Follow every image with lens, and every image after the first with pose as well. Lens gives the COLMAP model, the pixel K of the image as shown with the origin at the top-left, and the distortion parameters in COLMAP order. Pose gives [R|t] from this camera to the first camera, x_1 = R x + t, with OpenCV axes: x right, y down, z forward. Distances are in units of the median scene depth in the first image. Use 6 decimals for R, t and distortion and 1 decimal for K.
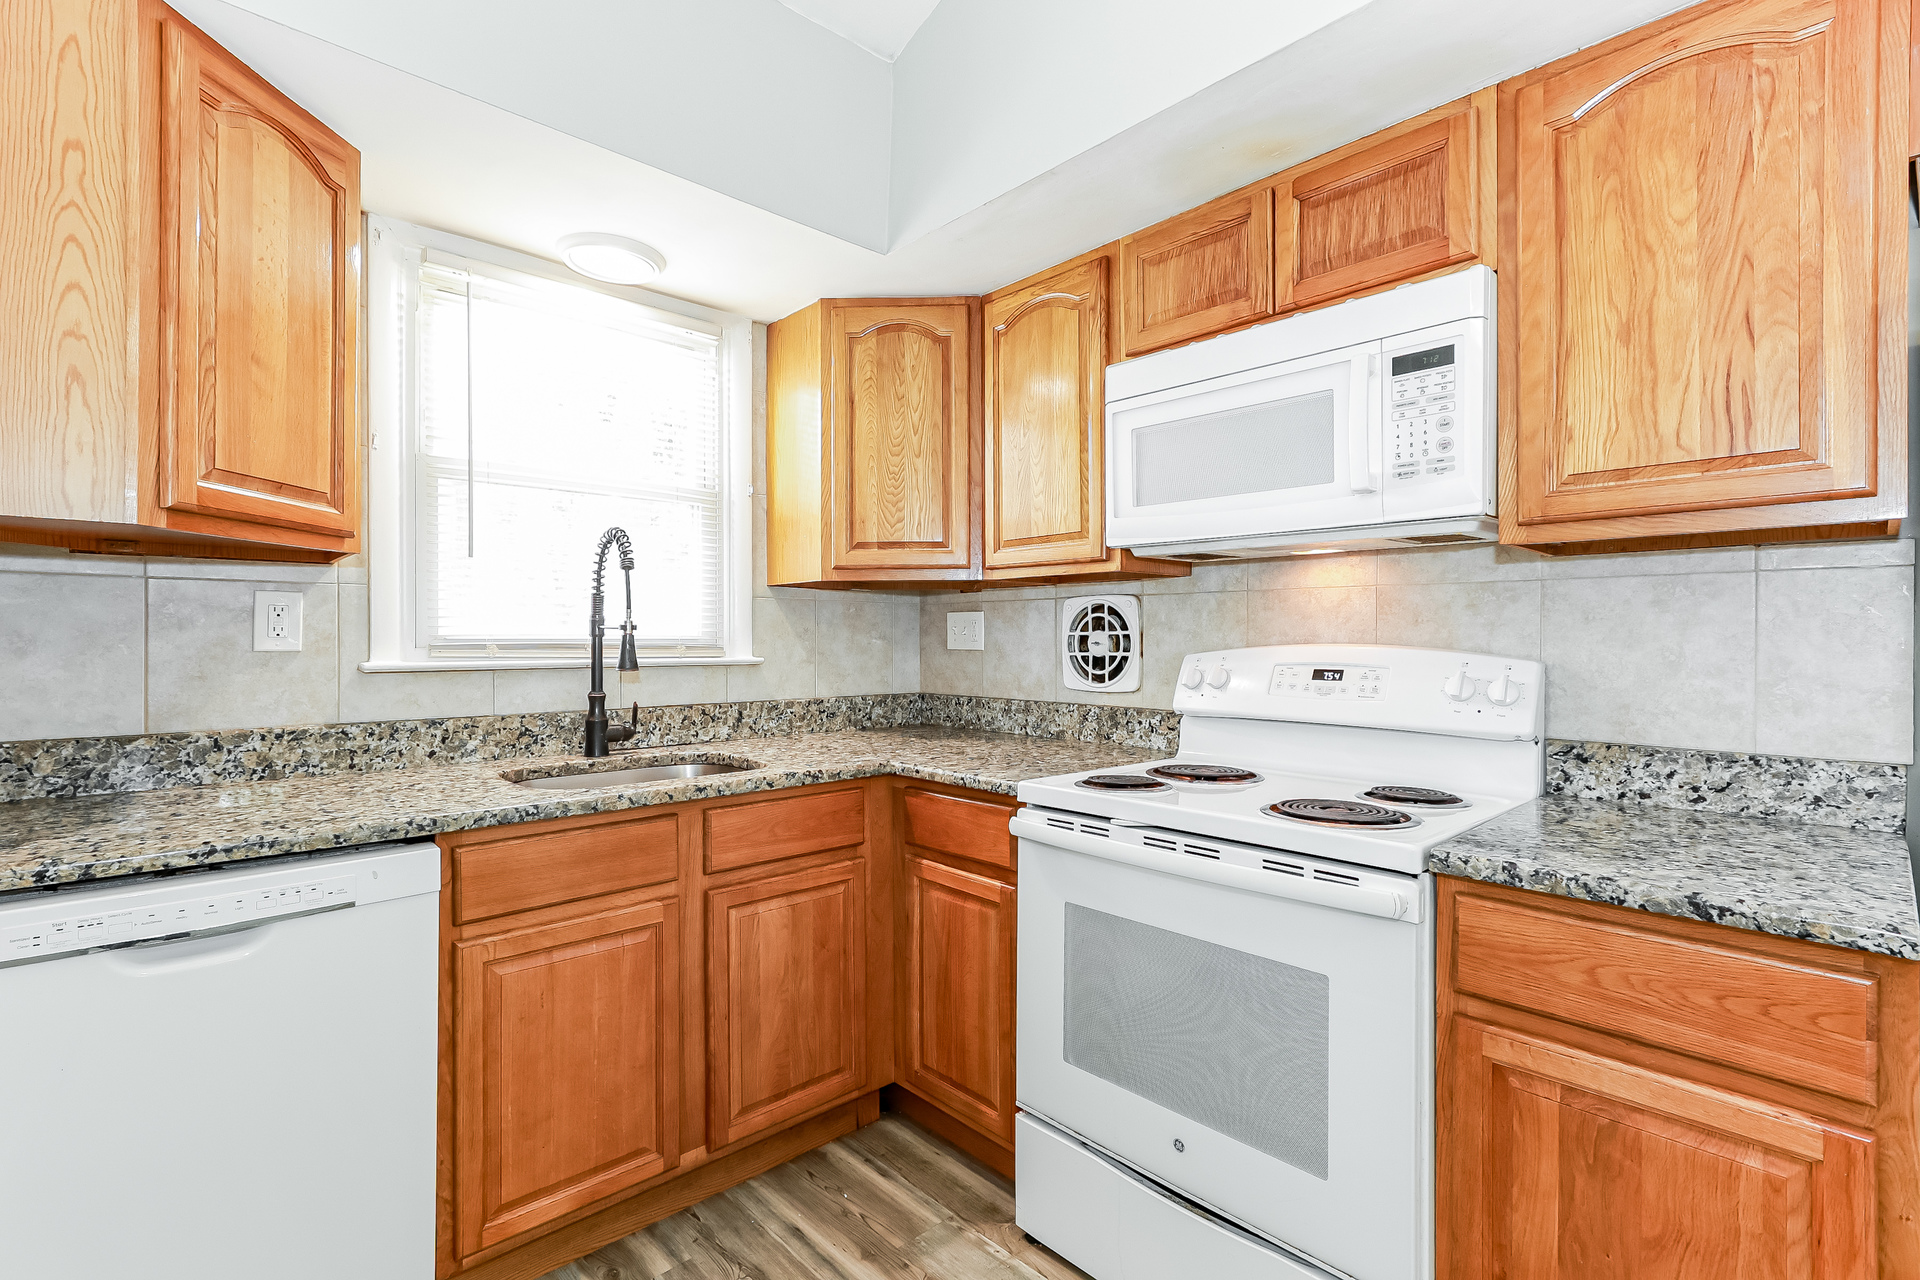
lens RADIAL K [[883.1, 0, 959.7], [0, 883.1, 639.2], [0, 0, 1]] dist [-0.005779, -0.000037]
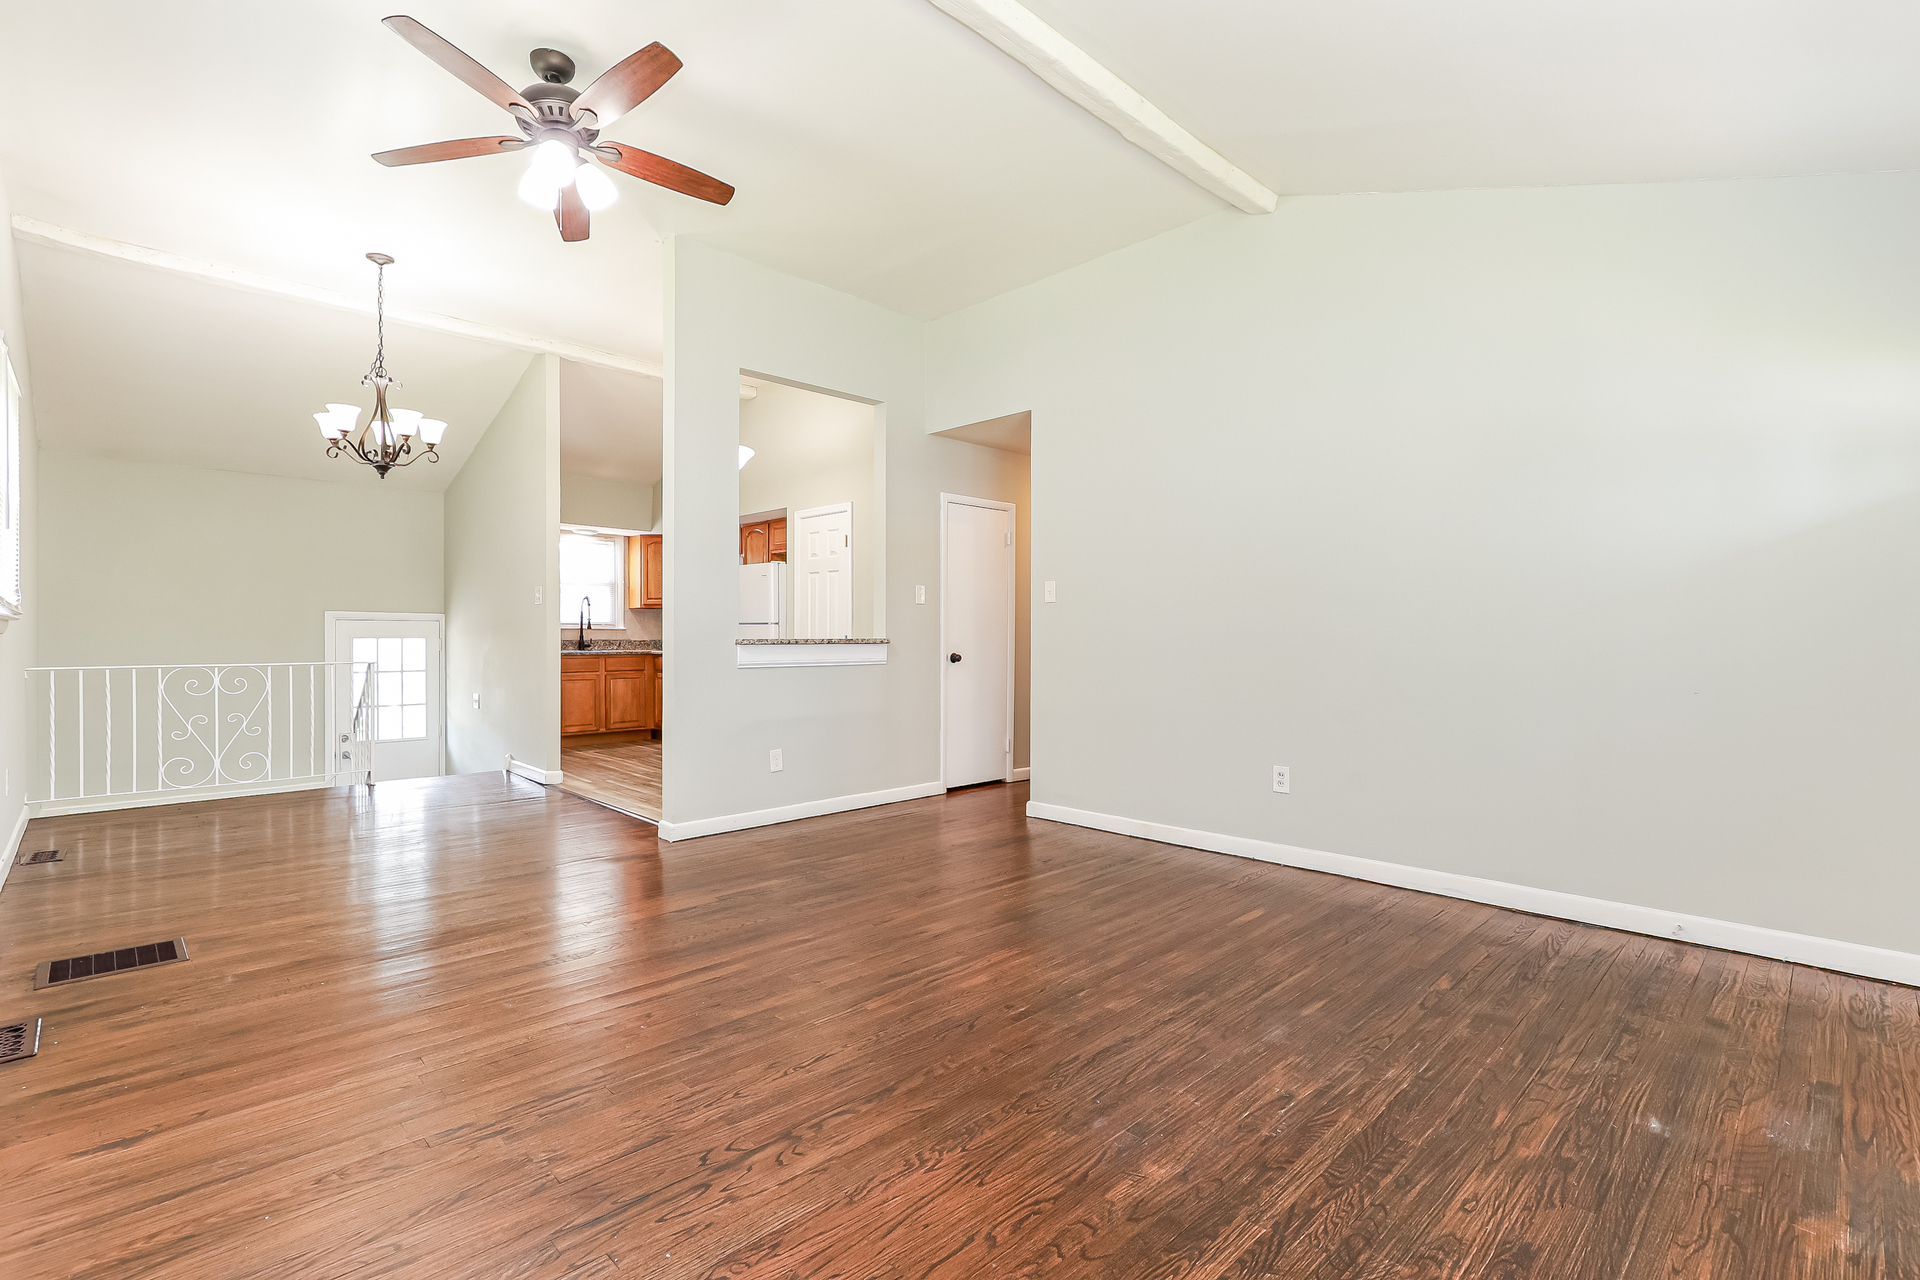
lens RADIAL K [[883.1, 0, 961.1], [0, 883.1, 638.4], [0, 0, 1]] dist [-0.005779, -0.000037]
pose [[0.999460, -0.000637, 0.032839, 1.271234], [0.000522, 0.999994, 0.003533, 0.061780], [-0.032841, -0.003514, 0.999454, -3.294207]]
